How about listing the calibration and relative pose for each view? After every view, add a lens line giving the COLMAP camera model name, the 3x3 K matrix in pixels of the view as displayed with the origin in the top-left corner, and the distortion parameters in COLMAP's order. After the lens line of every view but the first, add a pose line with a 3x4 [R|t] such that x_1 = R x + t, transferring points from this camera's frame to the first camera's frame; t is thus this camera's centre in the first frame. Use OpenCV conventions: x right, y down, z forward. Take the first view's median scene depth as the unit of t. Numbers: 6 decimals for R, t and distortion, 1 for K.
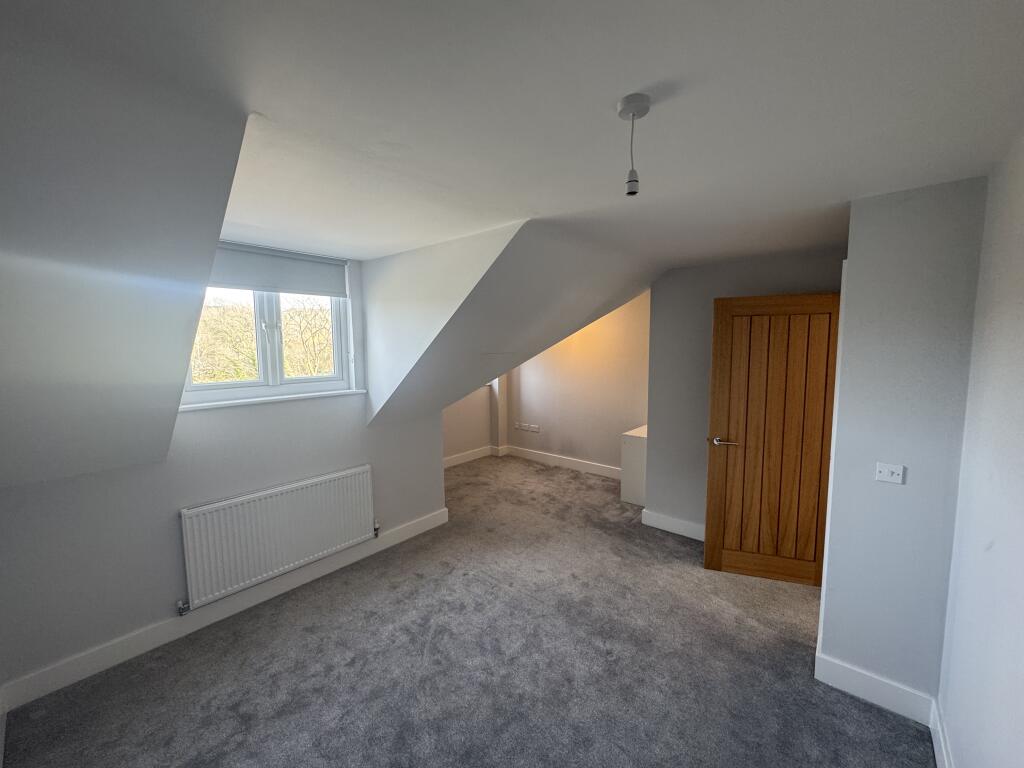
lens RADIAL K [[412.9, 0, 510.3], [0, 412.9, 385.2], [0, 0, 1]] dist [-0.000028, -0.000202]
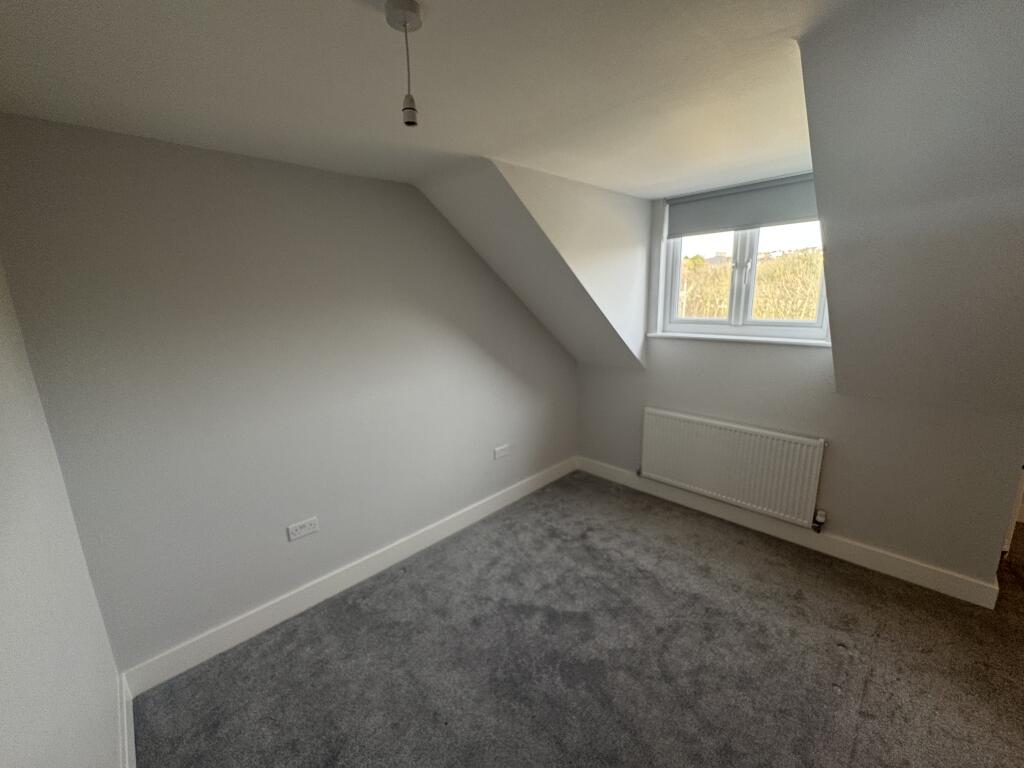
lens RADIAL K [[412.9, 0, 510.3], [0, 412.9, 385.2], [0, 0, 1]] dist [-0.000028, -0.000202]
pose [[-0.098728, 0.225208, -0.969296, 0.512446], [-0.062704, 0.970711, 0.231923, -0.058317], [0.993137, 0.083676, -0.081715, 0.543593]]
